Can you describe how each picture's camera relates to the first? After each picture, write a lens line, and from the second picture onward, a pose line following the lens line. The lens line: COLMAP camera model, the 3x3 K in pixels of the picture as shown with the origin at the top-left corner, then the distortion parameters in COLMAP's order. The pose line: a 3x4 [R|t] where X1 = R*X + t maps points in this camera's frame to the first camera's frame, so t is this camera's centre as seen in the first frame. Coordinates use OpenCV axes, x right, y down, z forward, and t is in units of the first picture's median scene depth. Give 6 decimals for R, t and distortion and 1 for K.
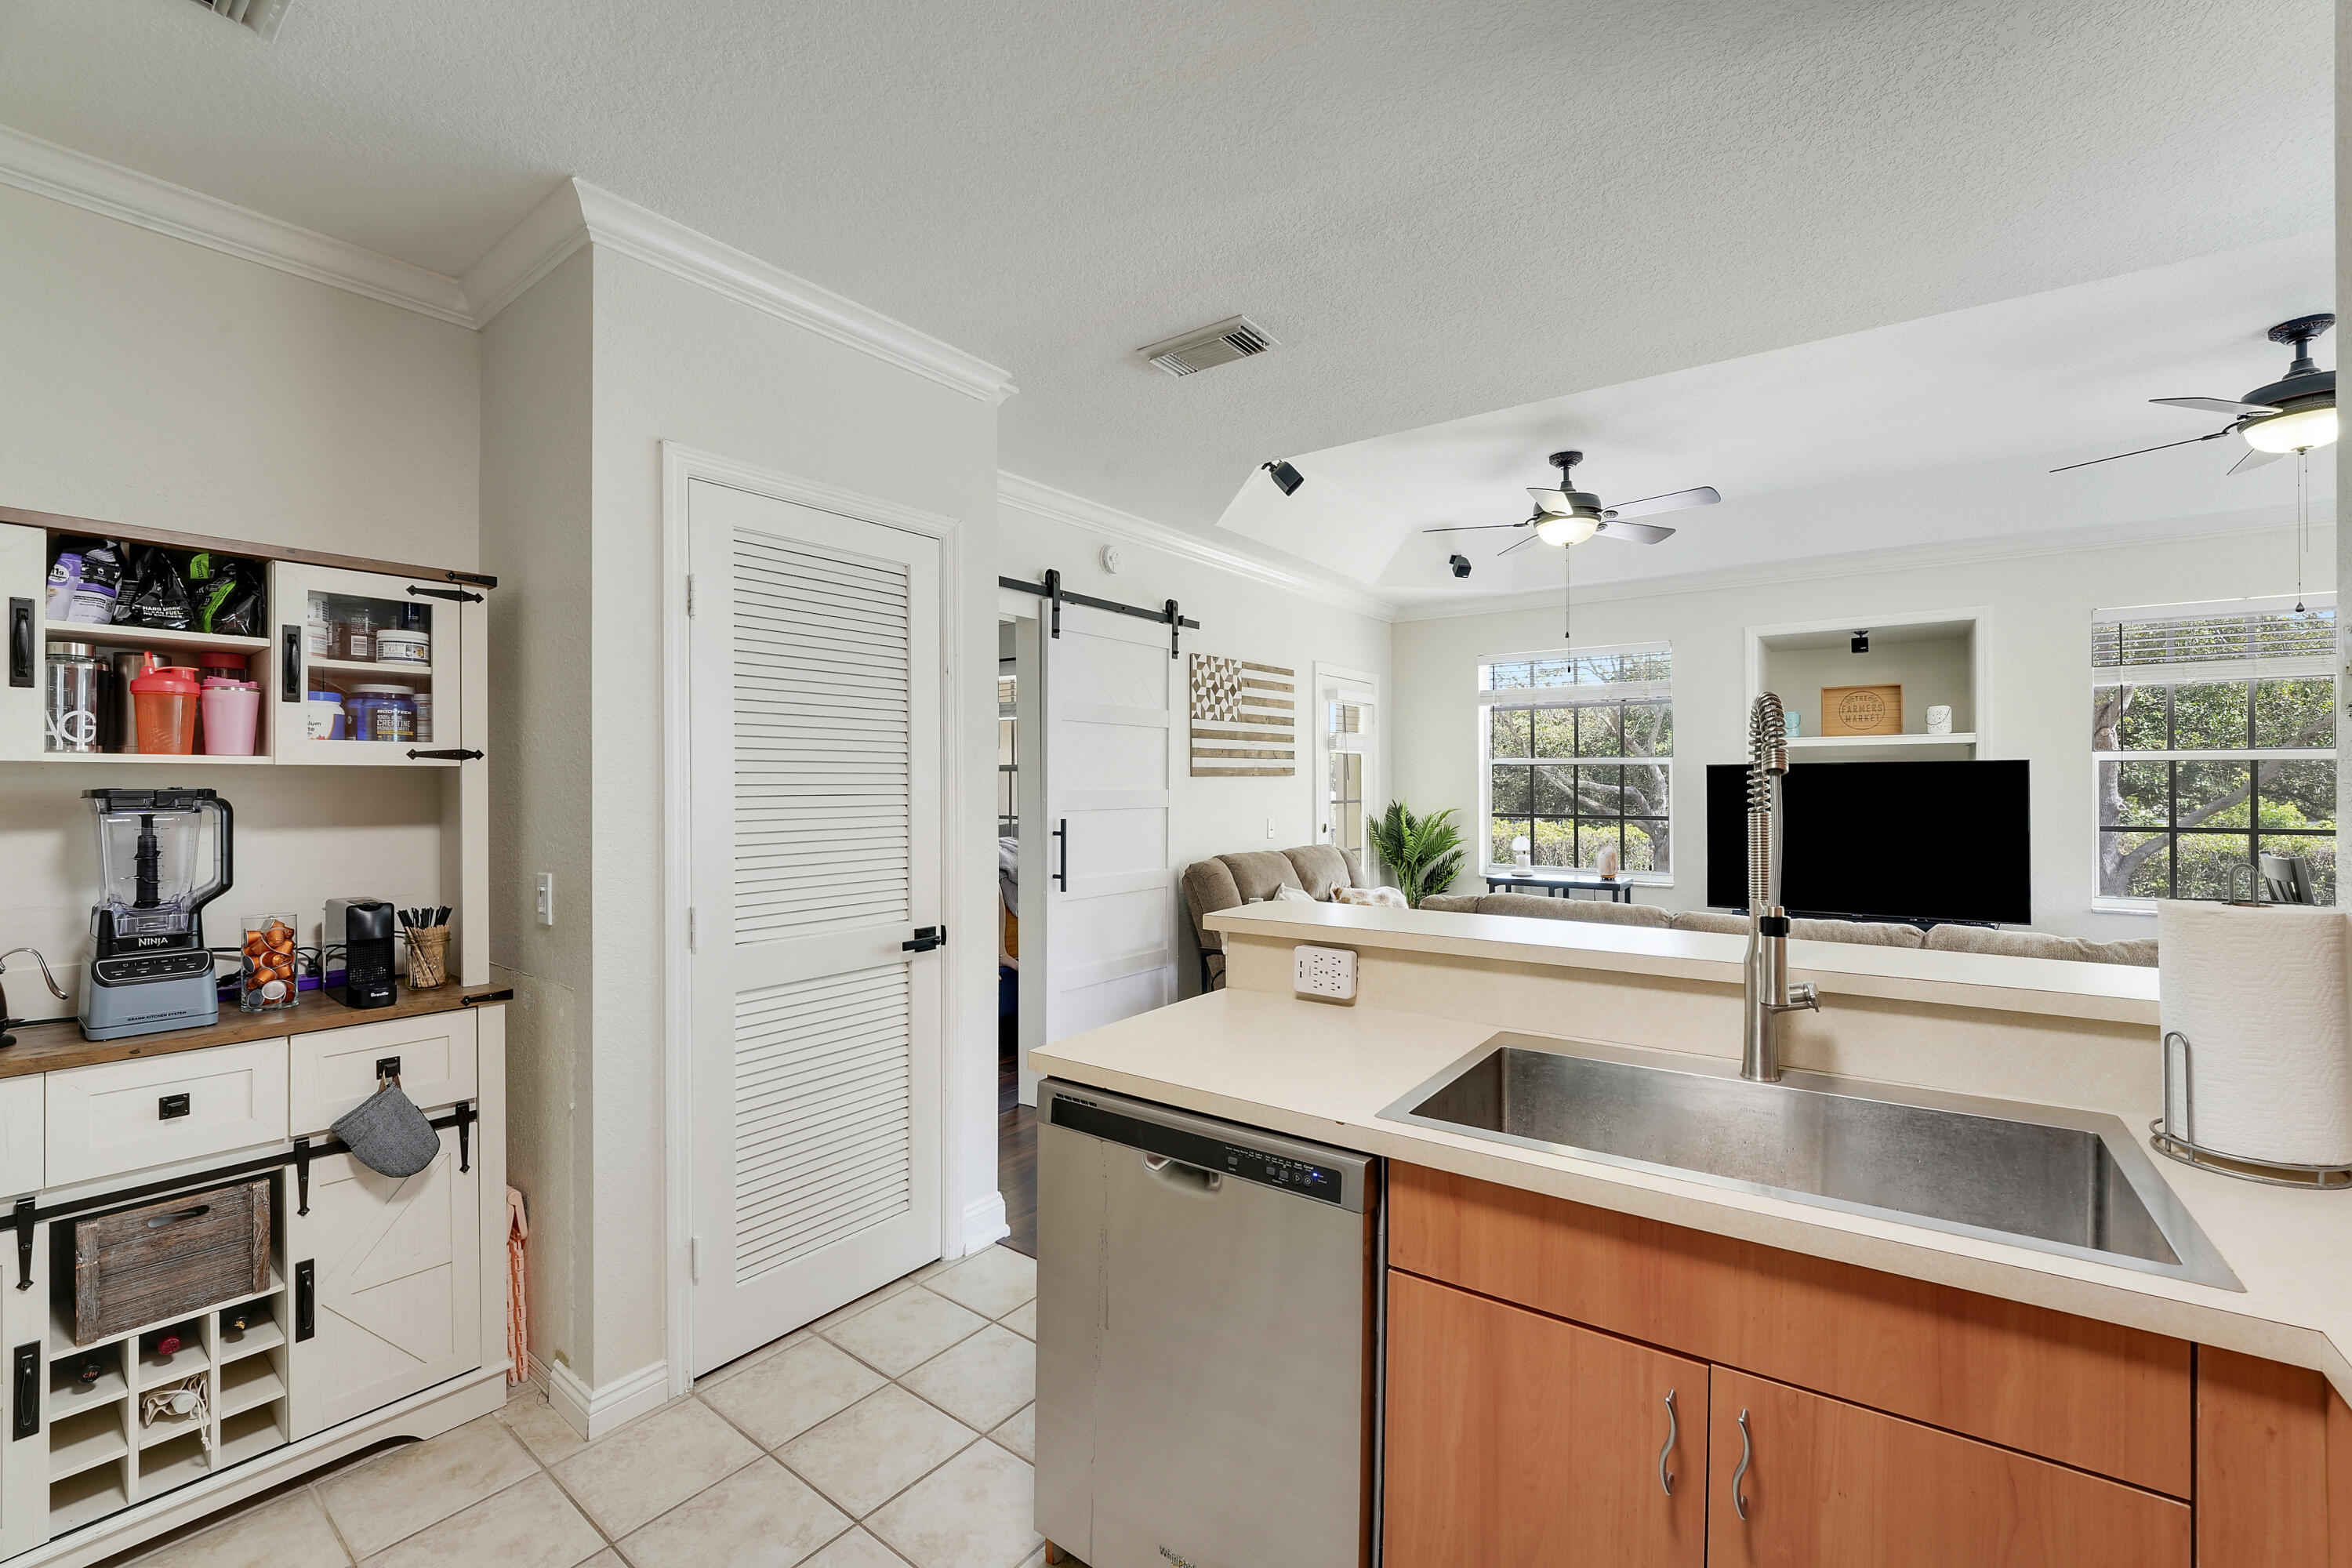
lens RADIAL K [[965.2, 0, 1194.0], [0, 965.2, 782.4], [0, 0, 1]] dist [-0.031317, 0.001926]
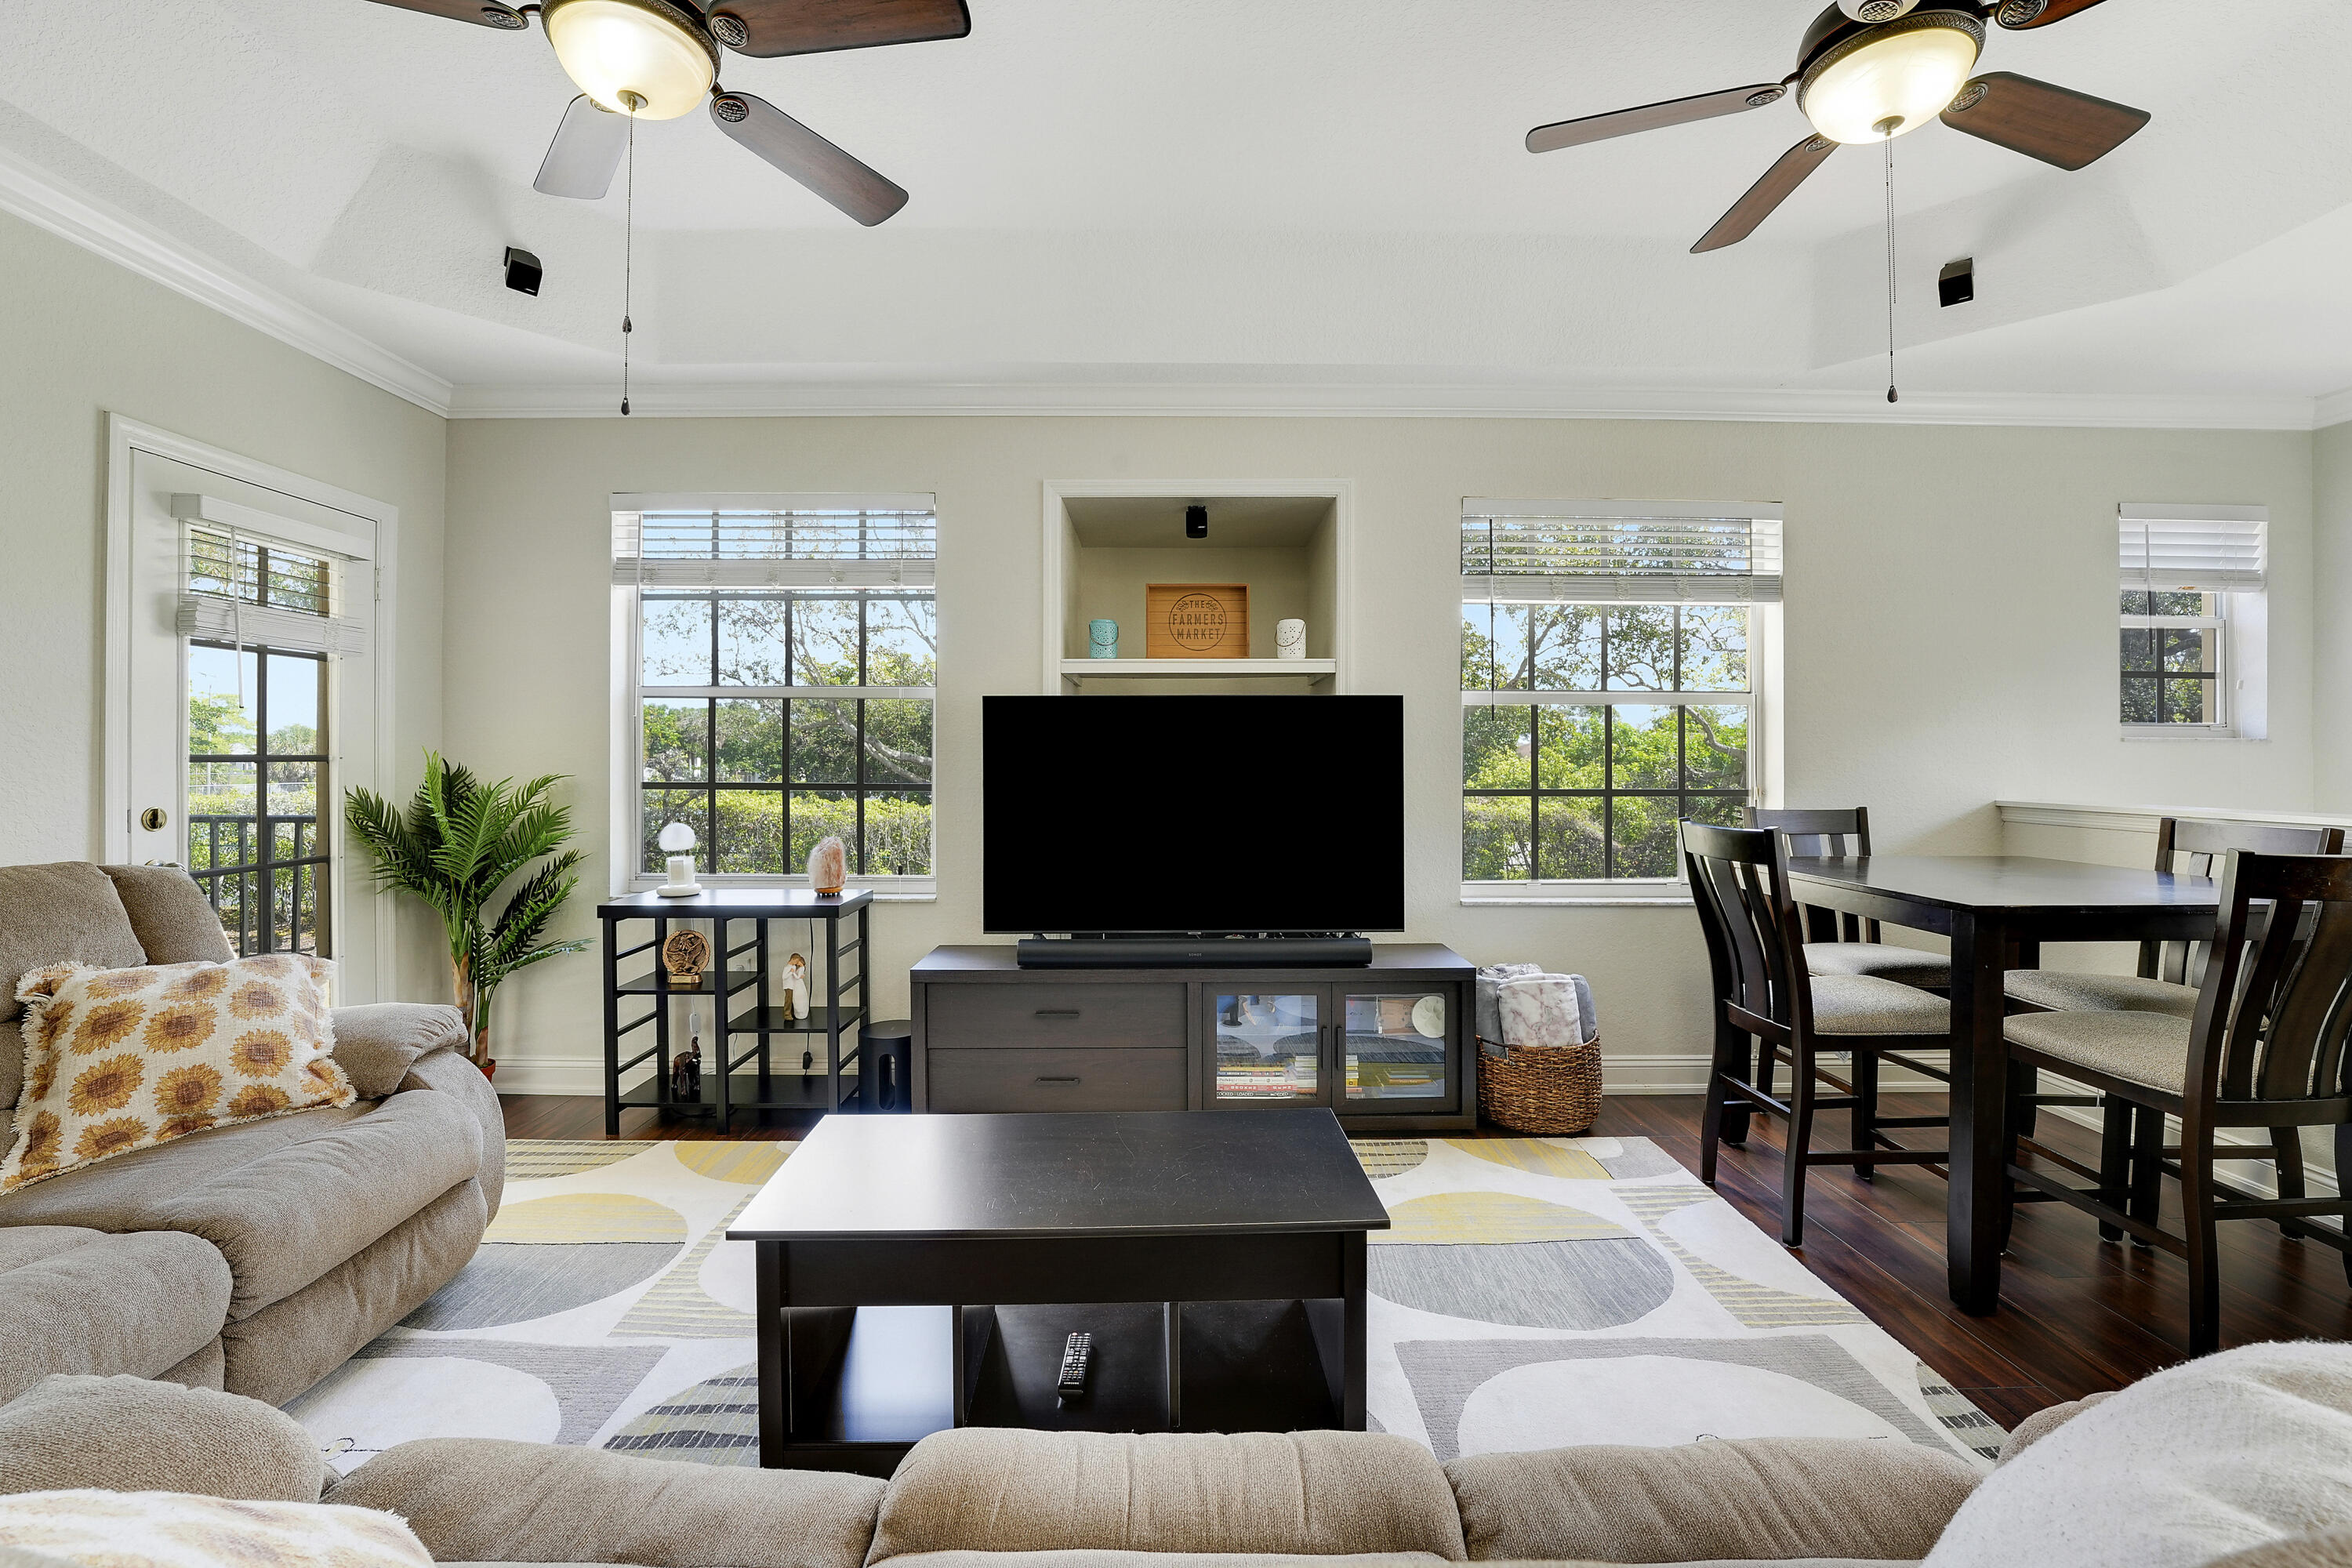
lens RADIAL K [[965.2, 0, 1157.1], [0, 965.2, 755.8], [0, 0, 1]] dist [-0.031317, 0.001926]
pose [[0.819888, 0.006541, 0.572487, 0.309100], [-0.003363, 0.999973, -0.006609, 0.024829], [-0.572514, 0.003494, 0.819887, 0.487986]]
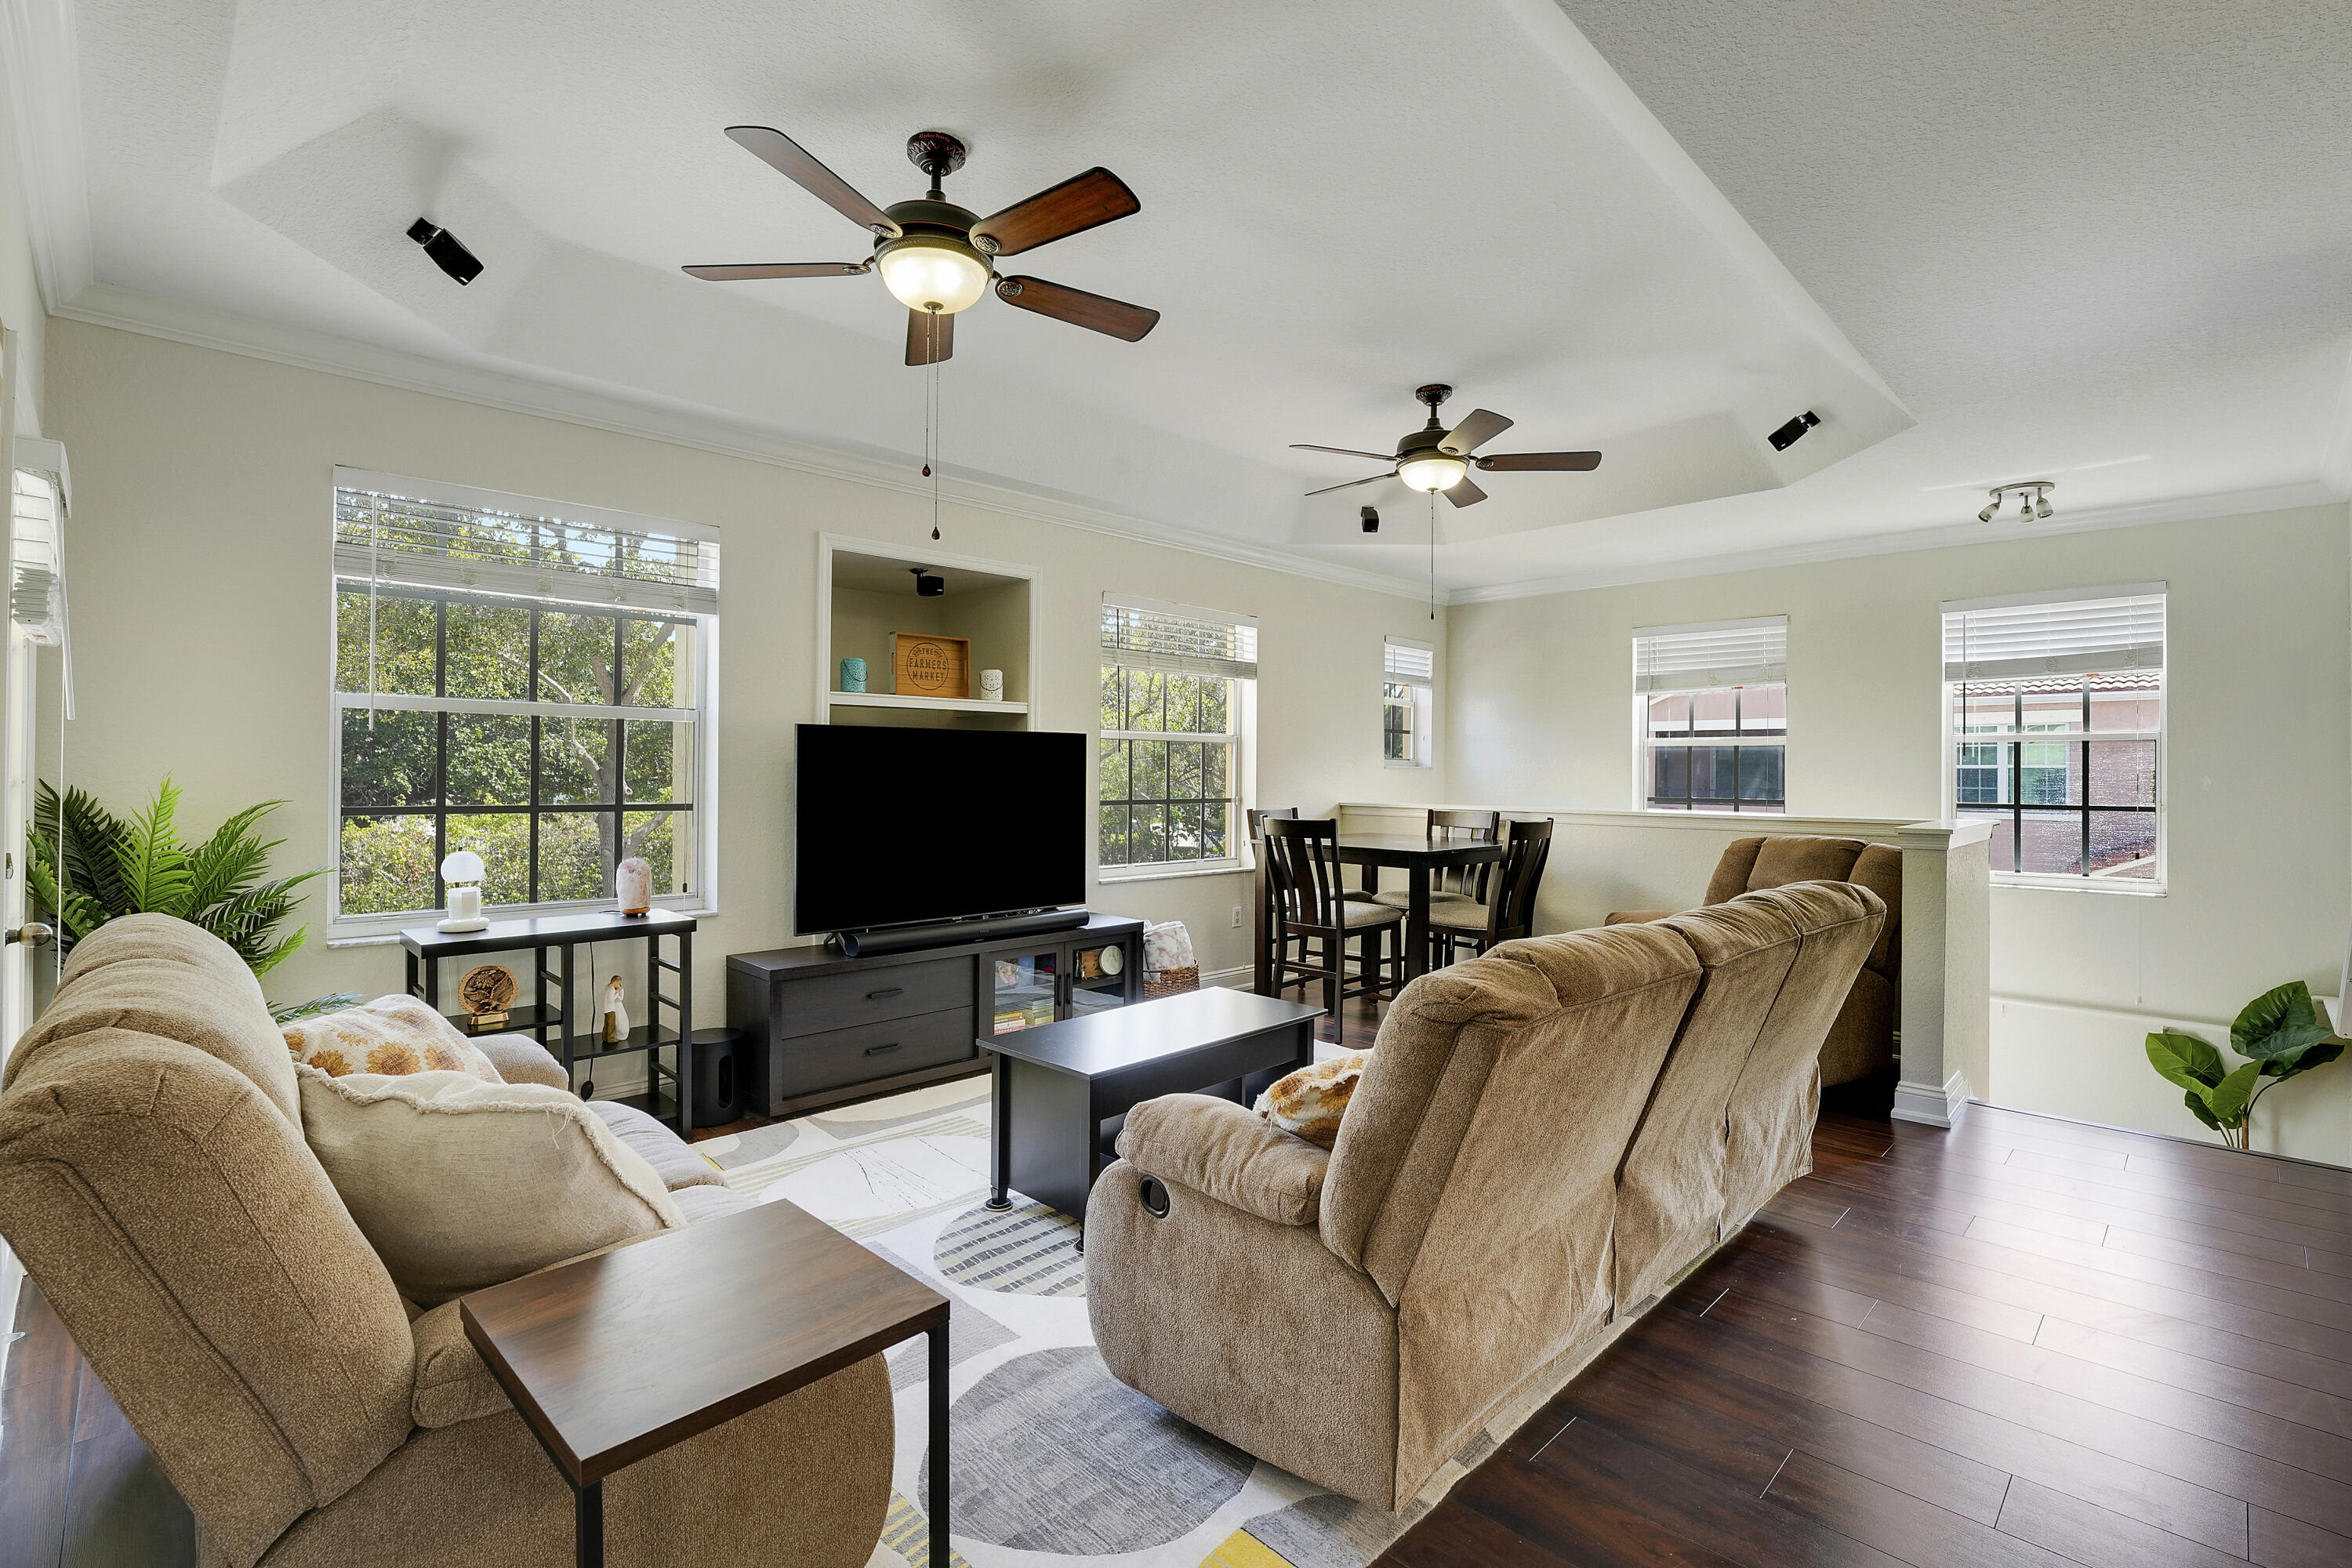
lens RADIAL K [[1069.2, 0, 1187.0], [0, 1069.2, 765.8], [0, 0, 1]] dist [-0.020068, -0.000077]
pose [[0.178276, 0.010490, 0.983925, -0.162767], [-0.007352, 0.999929, -0.009328, 0.017428], [-0.983953, -0.005571, 0.178340, 0.658620]]
